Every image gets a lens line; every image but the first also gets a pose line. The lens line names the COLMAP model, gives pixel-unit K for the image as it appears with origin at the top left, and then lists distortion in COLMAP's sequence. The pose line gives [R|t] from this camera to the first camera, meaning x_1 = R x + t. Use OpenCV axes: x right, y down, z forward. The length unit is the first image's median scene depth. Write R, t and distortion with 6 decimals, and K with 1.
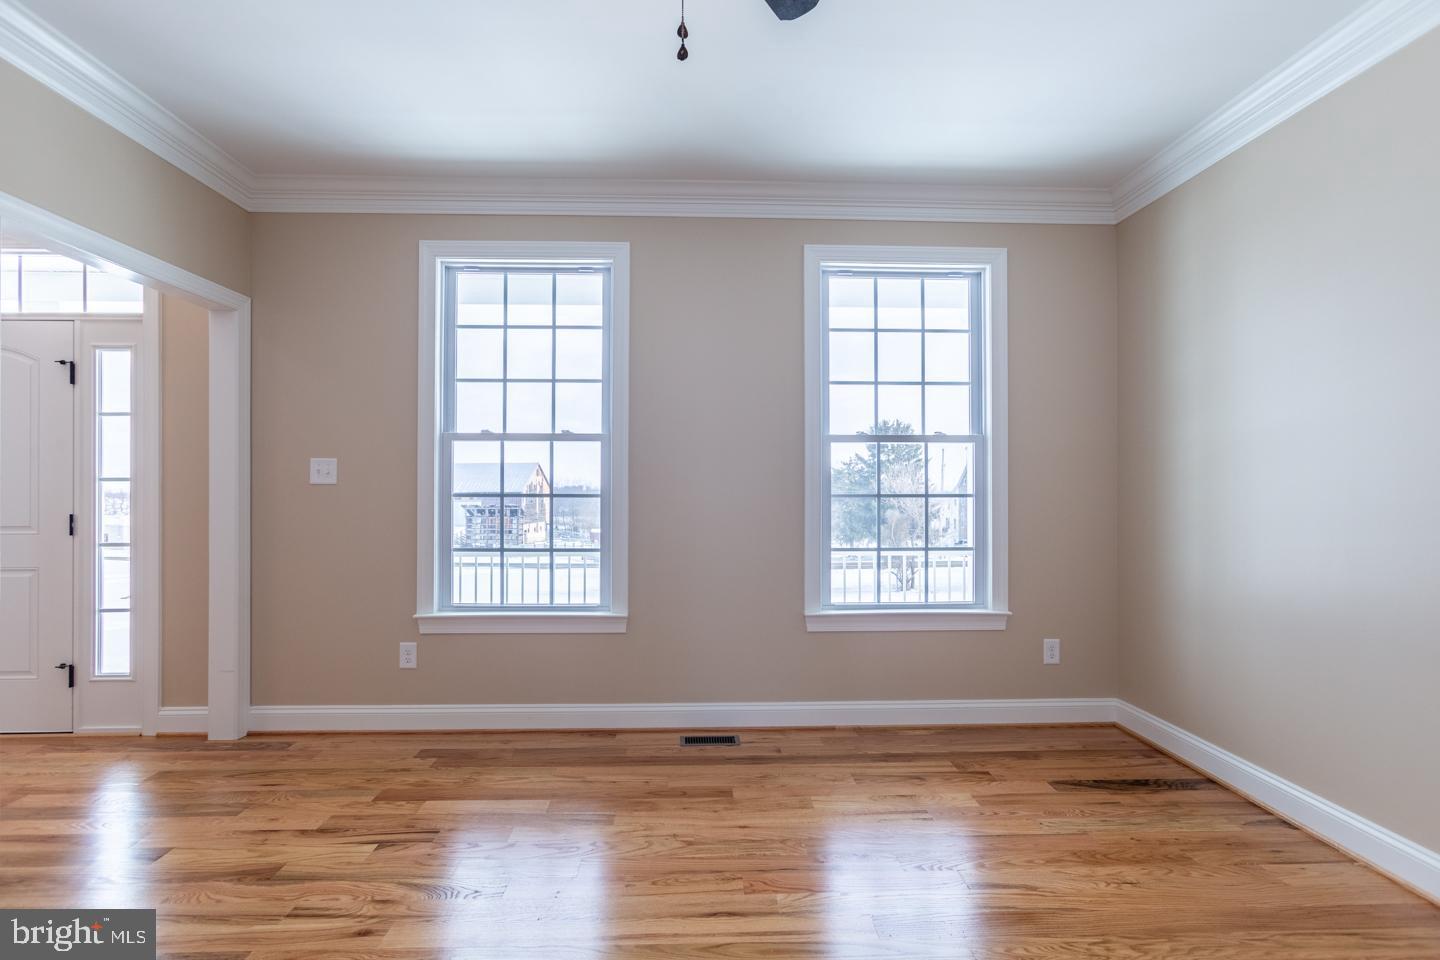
lens RADIAL K [[723.8, 0, 721.8], [0, 723.8, 480.8], [0, 0, 1]] dist [-0.003248, 0.005124]
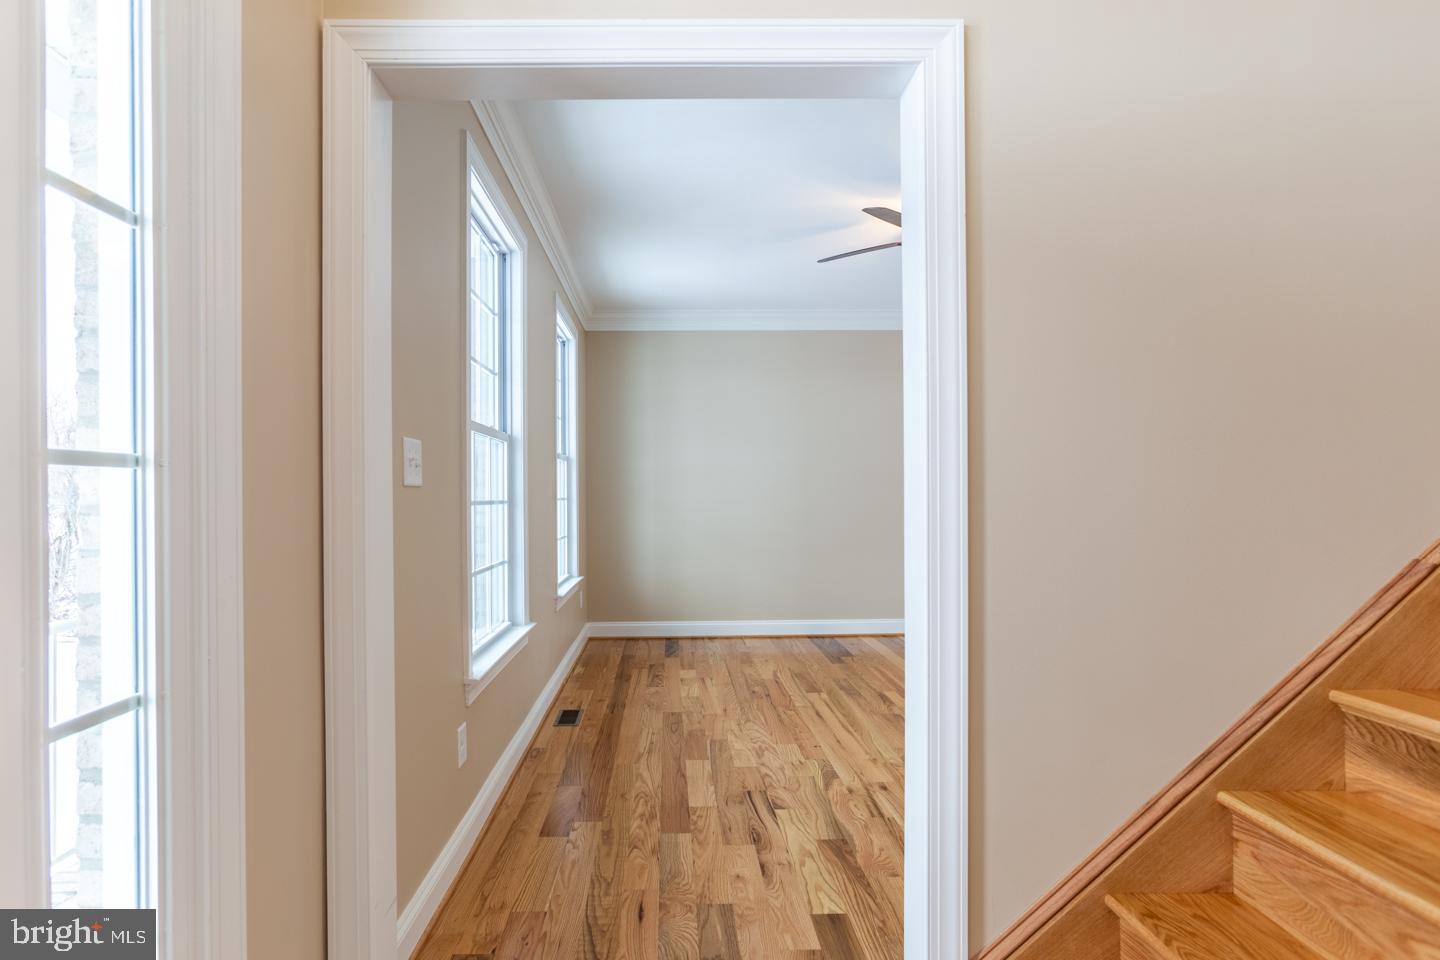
lens RADIAL K [[723.8, 0, 723.4], [0, 723.8, 492.3], [0, 0, 1]] dist [-0.003248, 0.005124]
pose [[-0.065416, 0.001926, 0.997856, -1.392904], [-0.009867, 0.999948, -0.002576, 0.013310], [-0.997809, -0.010014, -0.065394, 1.015253]]
